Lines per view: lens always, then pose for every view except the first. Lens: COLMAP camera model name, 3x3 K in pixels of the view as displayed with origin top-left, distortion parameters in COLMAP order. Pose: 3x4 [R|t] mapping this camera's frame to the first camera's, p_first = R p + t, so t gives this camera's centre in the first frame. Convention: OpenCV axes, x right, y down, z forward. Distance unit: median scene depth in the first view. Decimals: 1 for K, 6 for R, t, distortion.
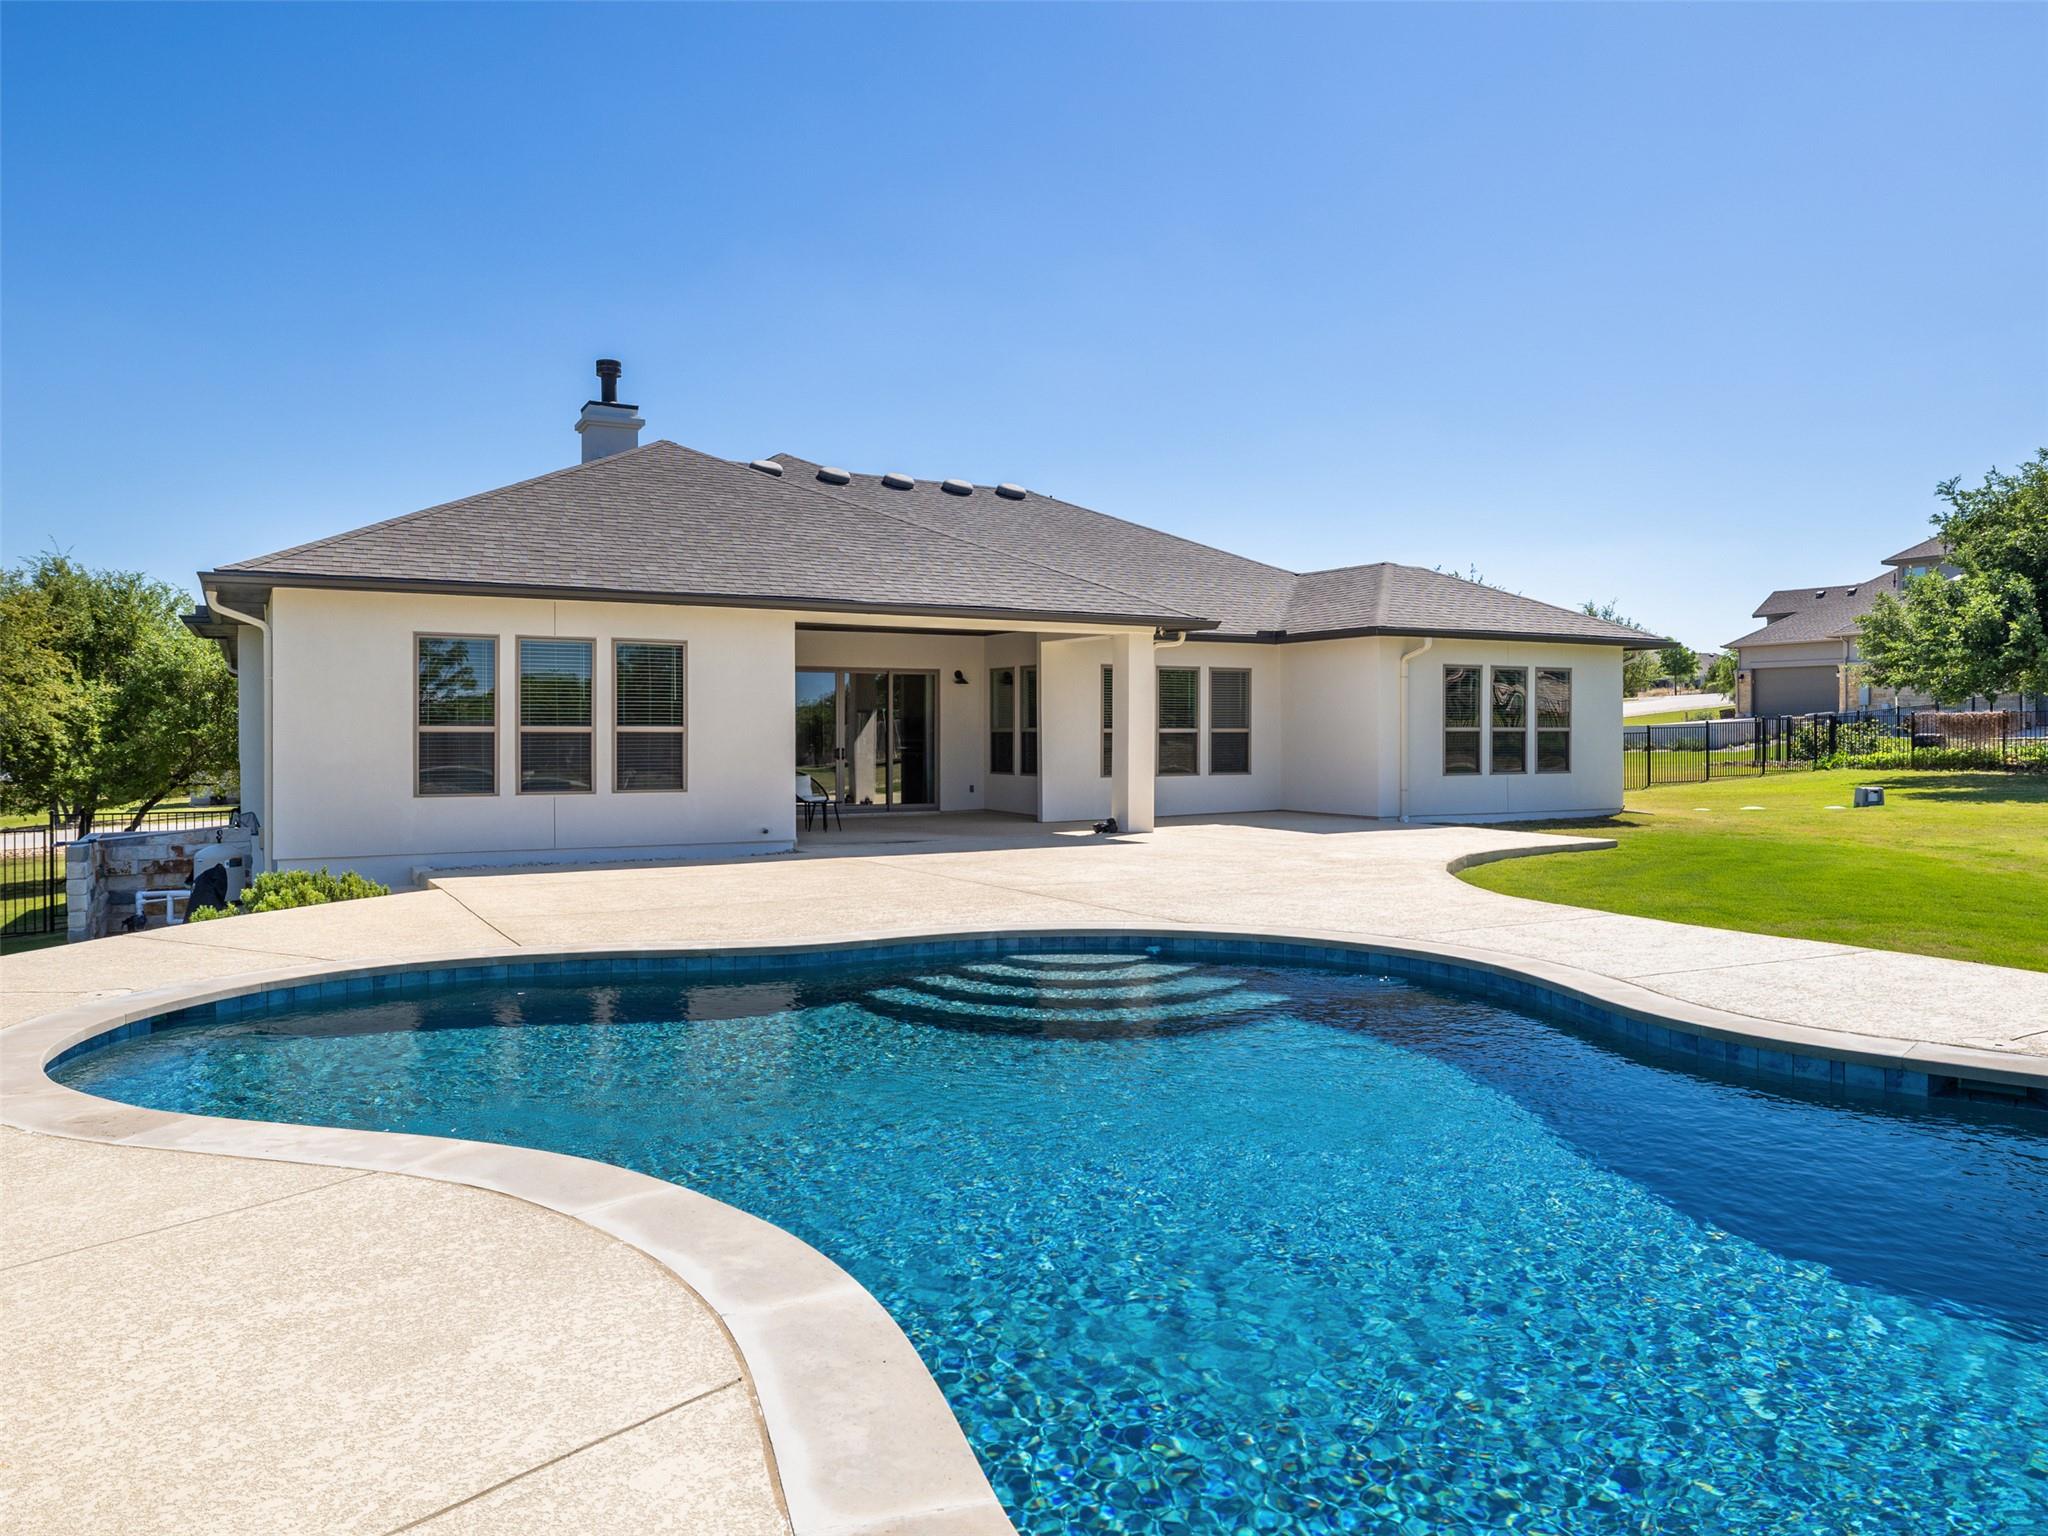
lens RADIAL K [[1404.1, 0, 1029.9], [0, 1404.1, 748.5], [0, 0, 1]] dist [0.002091, -0.004488]
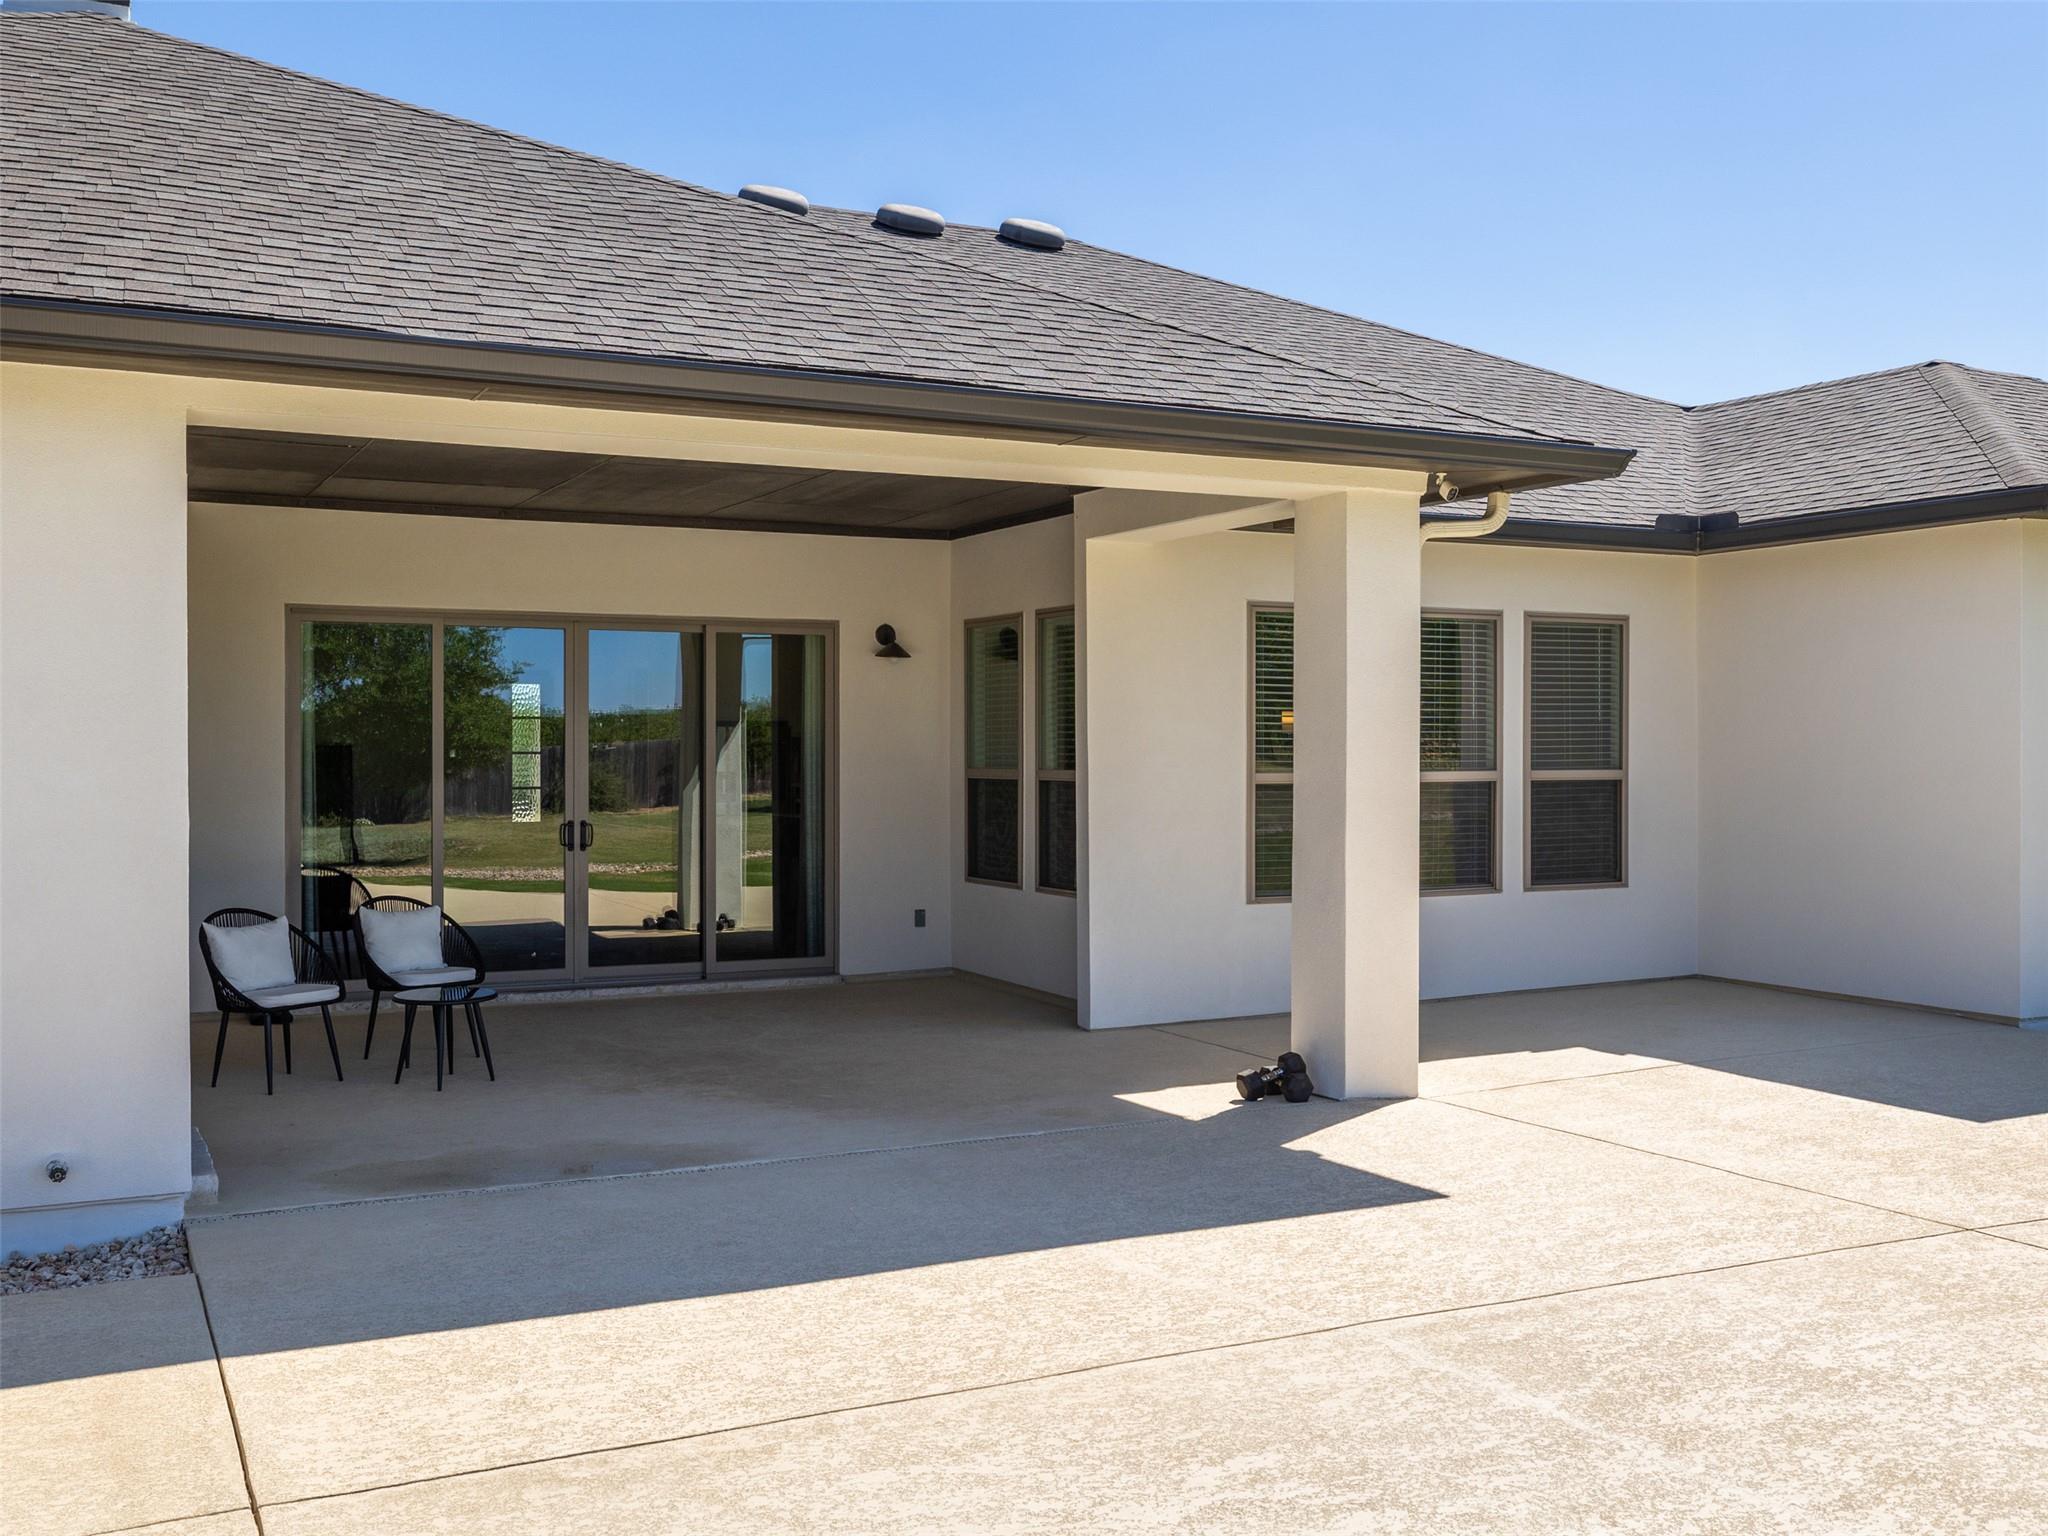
lens RADIAL K [[1922.6, 0, 1025.6], [0, 1922.6, 770.3], [0, 0, 1]] dist [-0.003051, 0.000000]
pose [[0.999181, 0.000043, -0.040453, 0.015397], [-0.000071, 1.000000, -0.000706, -0.018266], [0.040453, 0.000708, 0.999181, 0.613264]]
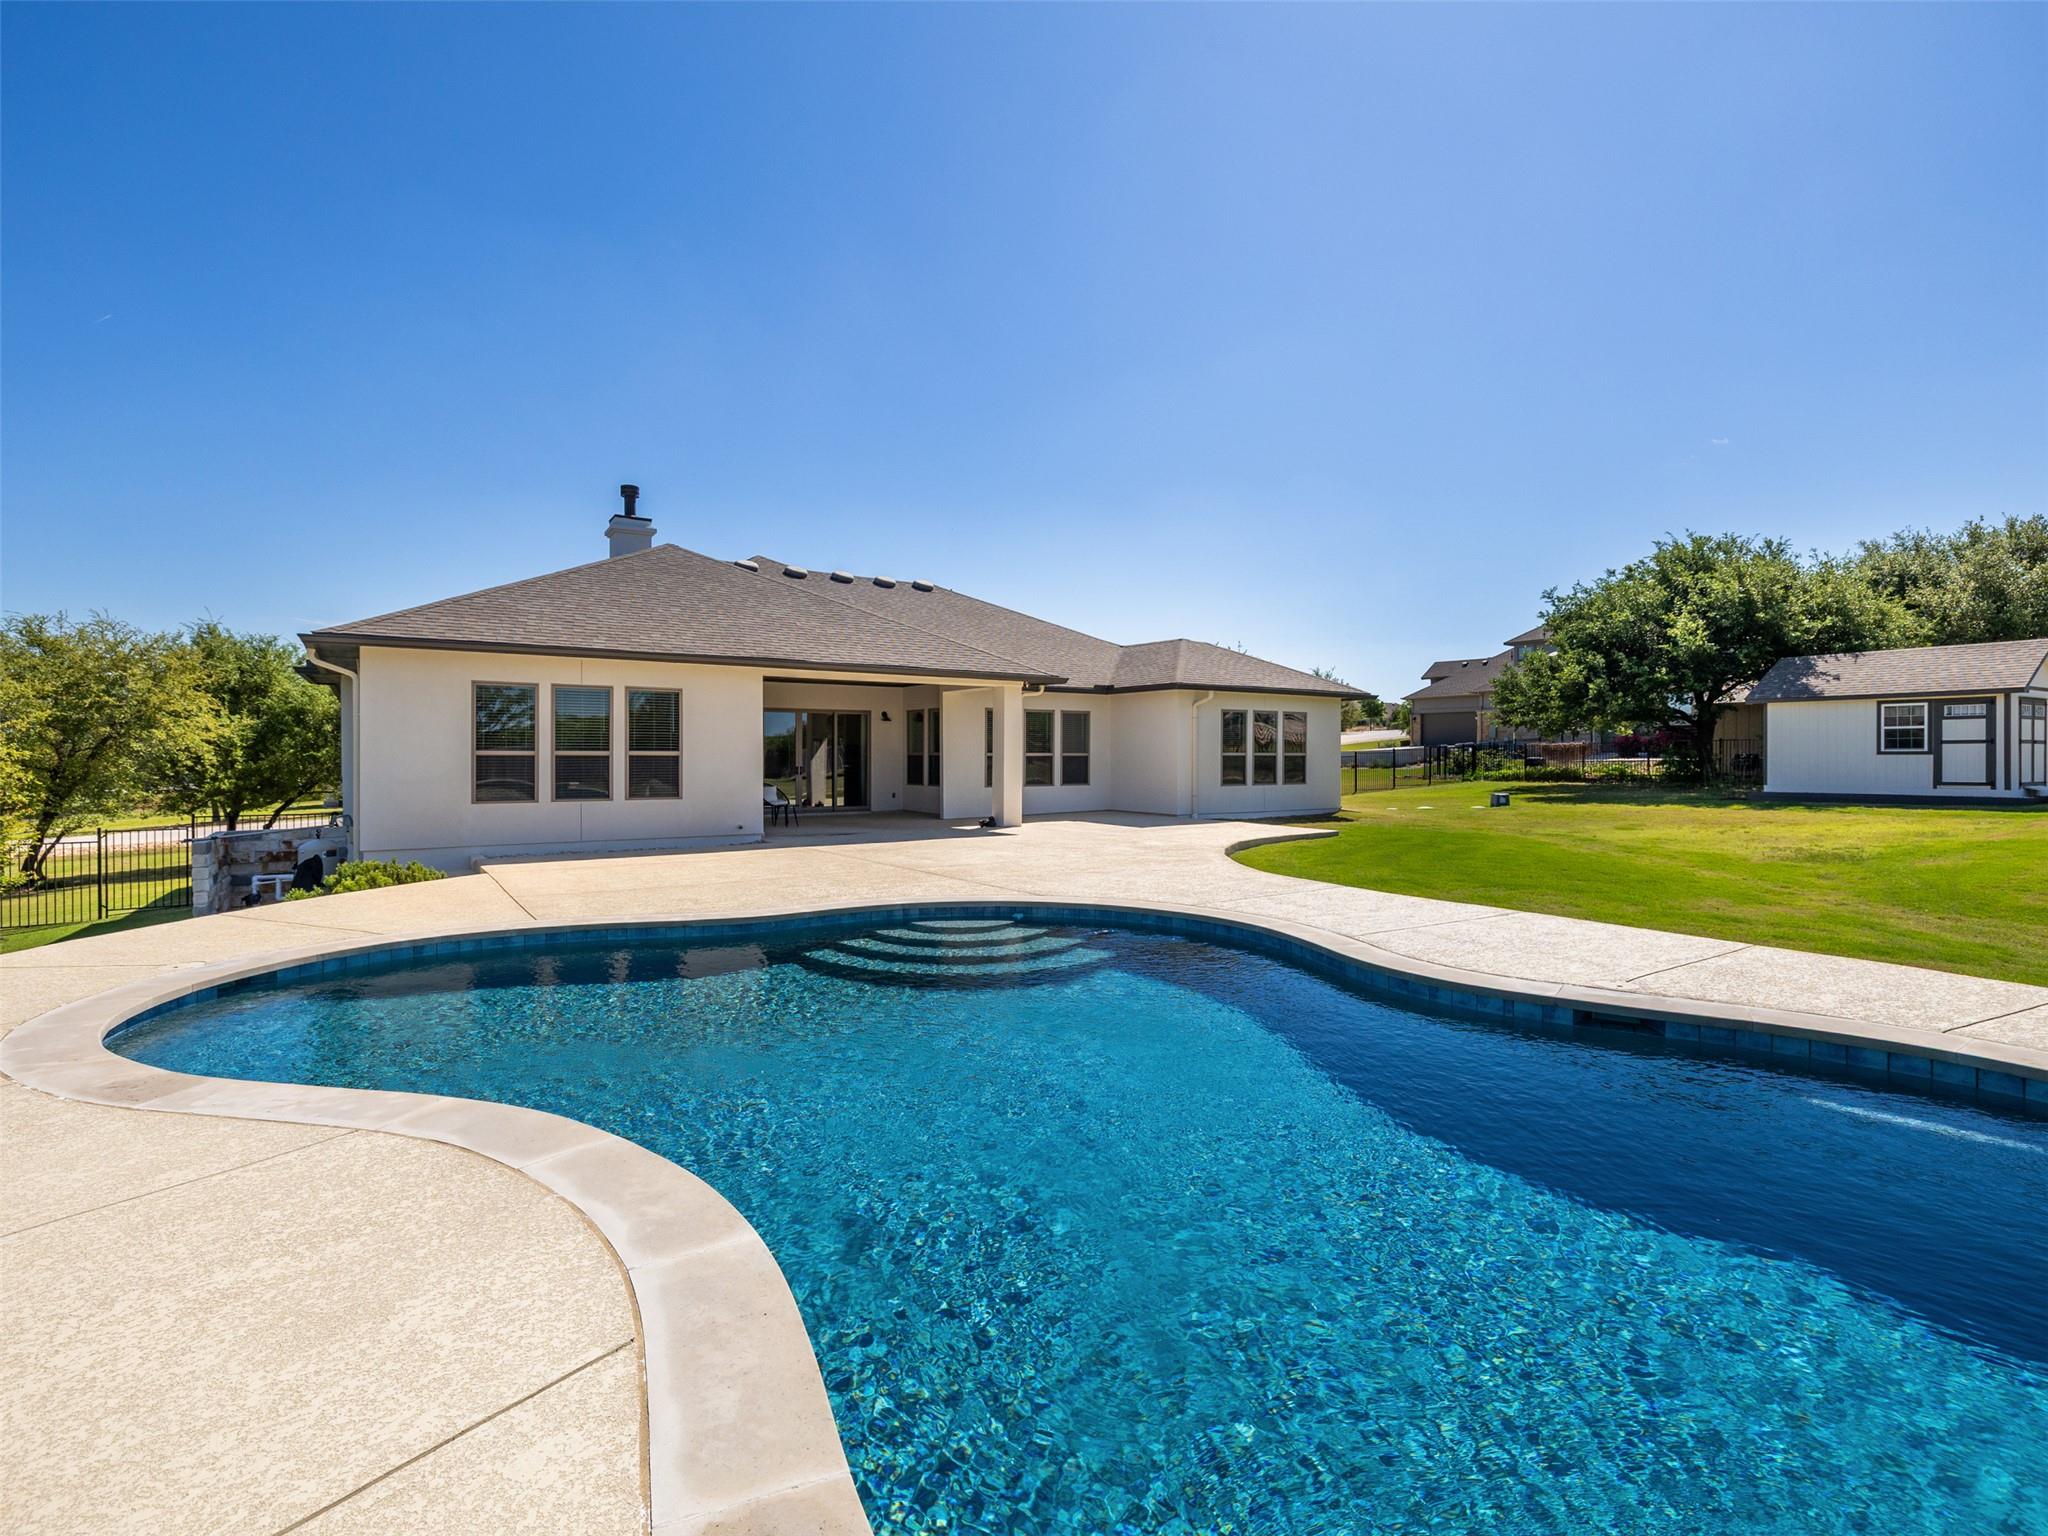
lens RADIAL K [[964.3, 0, 1030.7], [0, 964.3, 764.2], [0, 0, 1]] dist [-0.001639, 0.000561]
pose [[0.995586, 0.000700, 0.093855, 0.006282], [-0.000578, 0.999999, -0.001322, -0.002027], [-0.093856, 0.001262, 0.995585, 0.031971]]
